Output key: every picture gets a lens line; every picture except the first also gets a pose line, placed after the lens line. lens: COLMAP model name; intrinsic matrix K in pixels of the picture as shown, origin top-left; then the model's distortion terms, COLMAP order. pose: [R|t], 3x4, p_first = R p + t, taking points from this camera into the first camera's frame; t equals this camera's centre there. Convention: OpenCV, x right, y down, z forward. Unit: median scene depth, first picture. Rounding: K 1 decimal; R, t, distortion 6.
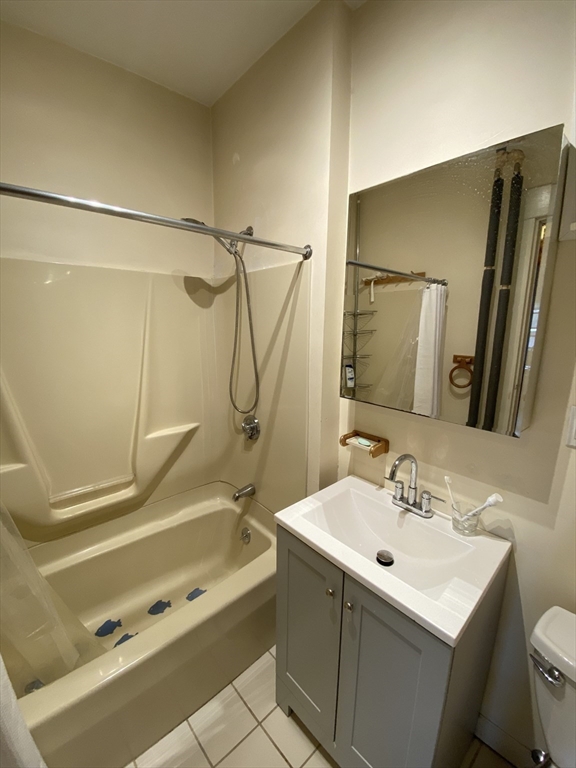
lens RADIAL K [[309.4, 0, 283.7], [0, 309.4, 385.0], [0, 0, 1]] dist [0.000596, -0.000083]
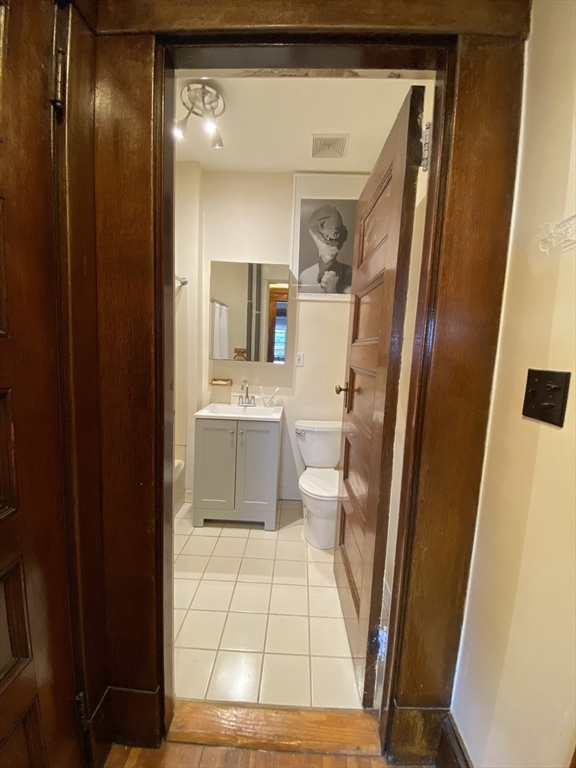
lens RADIAL K [[309.4, 0, 283.7], [0, 309.4, 385.0], [0, 0, 1]] dist [0.000596, -0.000083]
pose [[0.702026, -0.056781, 0.709884, -0.809148], [0.089479, 0.995950, -0.008826, 0.240854], [-0.706508, 0.069716, 0.704263, -0.638030]]
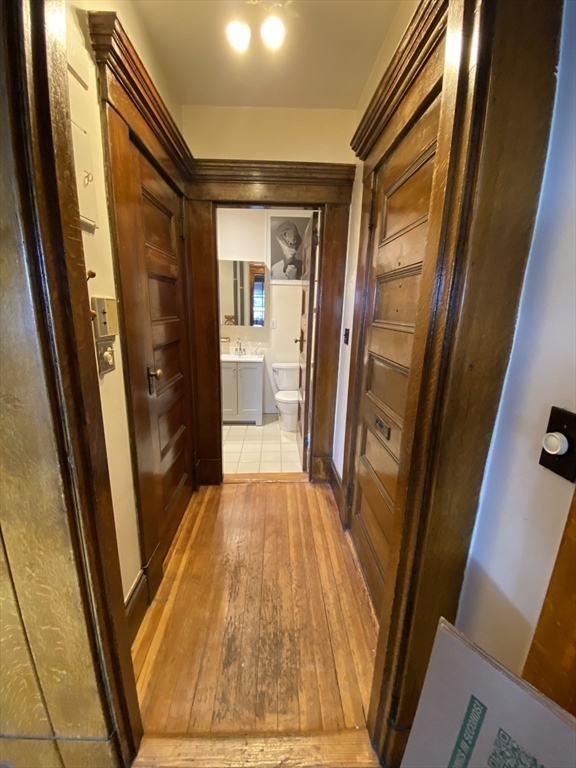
lens RADIAL K [[309.4, 0, 283.7], [0, 309.4, 385.0], [0, 0, 1]] dist [0.000596, -0.000083]
pose [[0.648928, -0.165083, 0.742725, -1.543586], [0.119214, 0.986182, 0.115037, 0.320870], [-0.751452, 0.013892, 0.659641, -1.330451]]
